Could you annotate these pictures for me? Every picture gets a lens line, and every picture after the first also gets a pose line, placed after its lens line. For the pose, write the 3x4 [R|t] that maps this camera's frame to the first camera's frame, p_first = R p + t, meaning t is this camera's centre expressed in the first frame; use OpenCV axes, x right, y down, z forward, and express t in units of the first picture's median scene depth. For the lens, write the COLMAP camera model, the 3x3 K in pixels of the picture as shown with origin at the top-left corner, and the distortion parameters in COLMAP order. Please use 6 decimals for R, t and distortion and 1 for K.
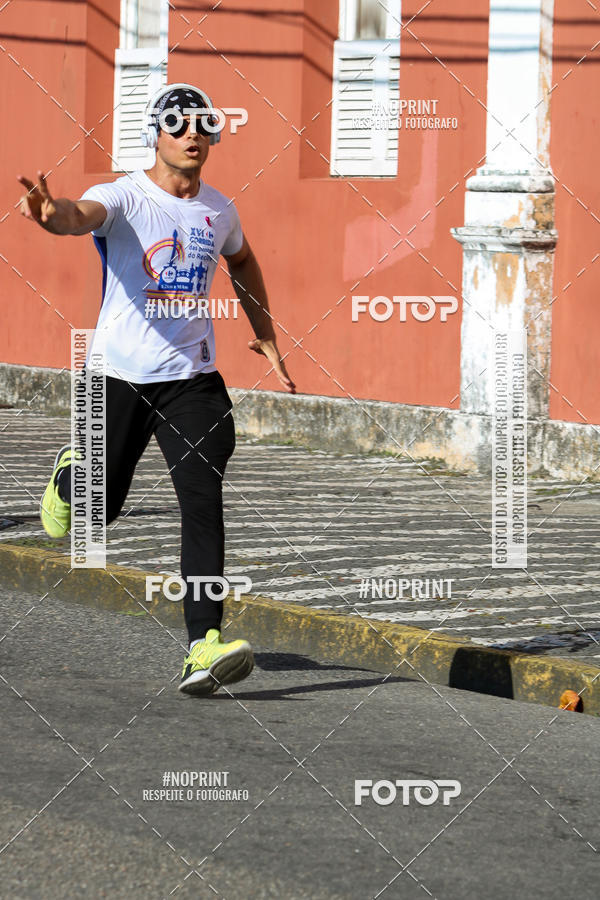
lens RADIAL K [[5920.3, 0, 297.8], [0, 5920.3, 458.7], [0, 0, 1]] dist [0.620628, 0.000000]
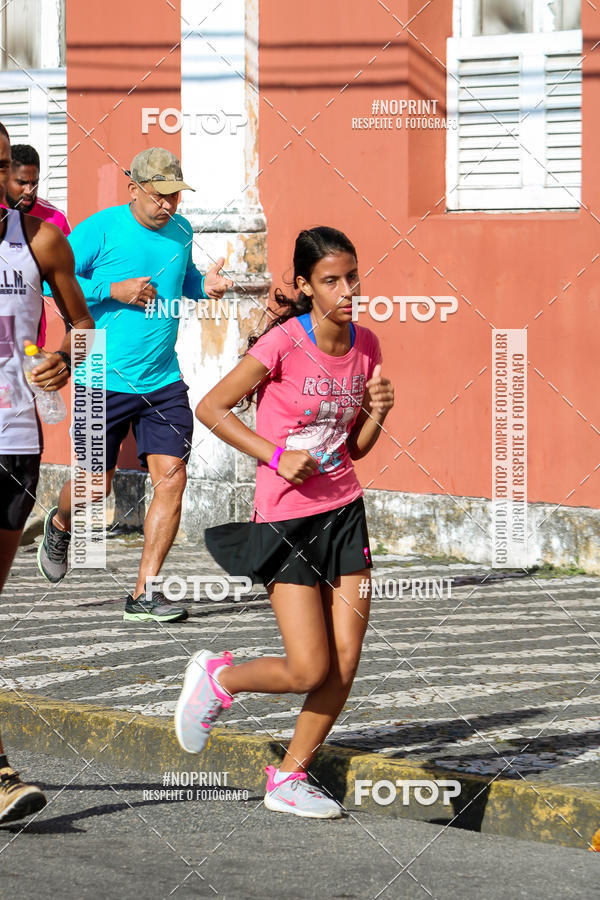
lens RADIAL K [[5920.3, 0, 293.3], [0, 5920.3, 442.8], [0, 0, 1]] dist [0.620628, 0.000000]
pose [[0.994741, -0.026808, 0.098853, -0.042910], [0.027689, 0.999588, -0.007554, -0.005482], [-0.098610, 0.010251, 0.995073, 0.093245]]
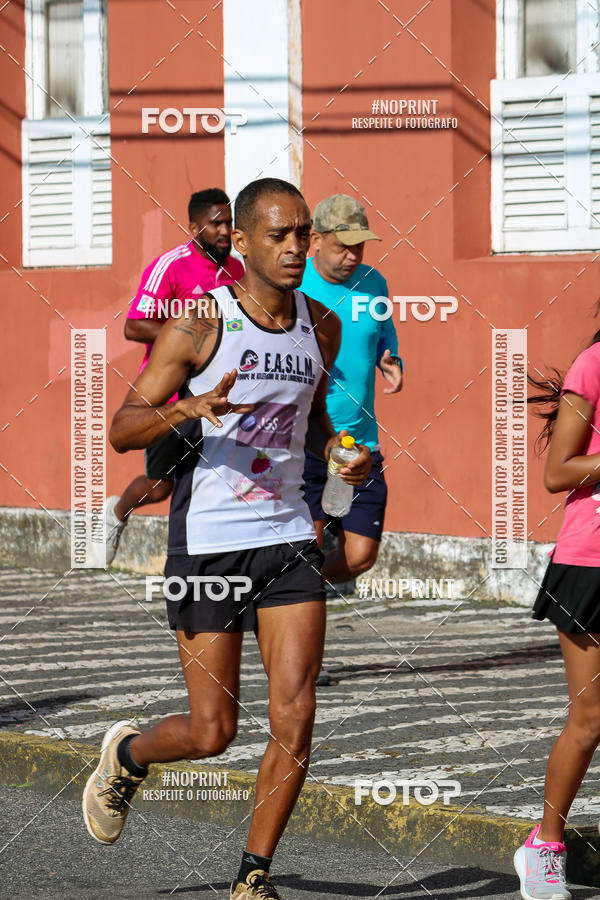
lens RADIAL K [[5920.3, 0, 304.2], [0, 5920.3, 427.5], [0, 0, 1]] dist [0.620628, 0.000000]
pose [[0.994973, -0.036757, 0.093155, -0.042643], [0.038607, 0.999090, -0.018134, -0.005359], [-0.092404, 0.021639, 0.995486, 0.096622]]
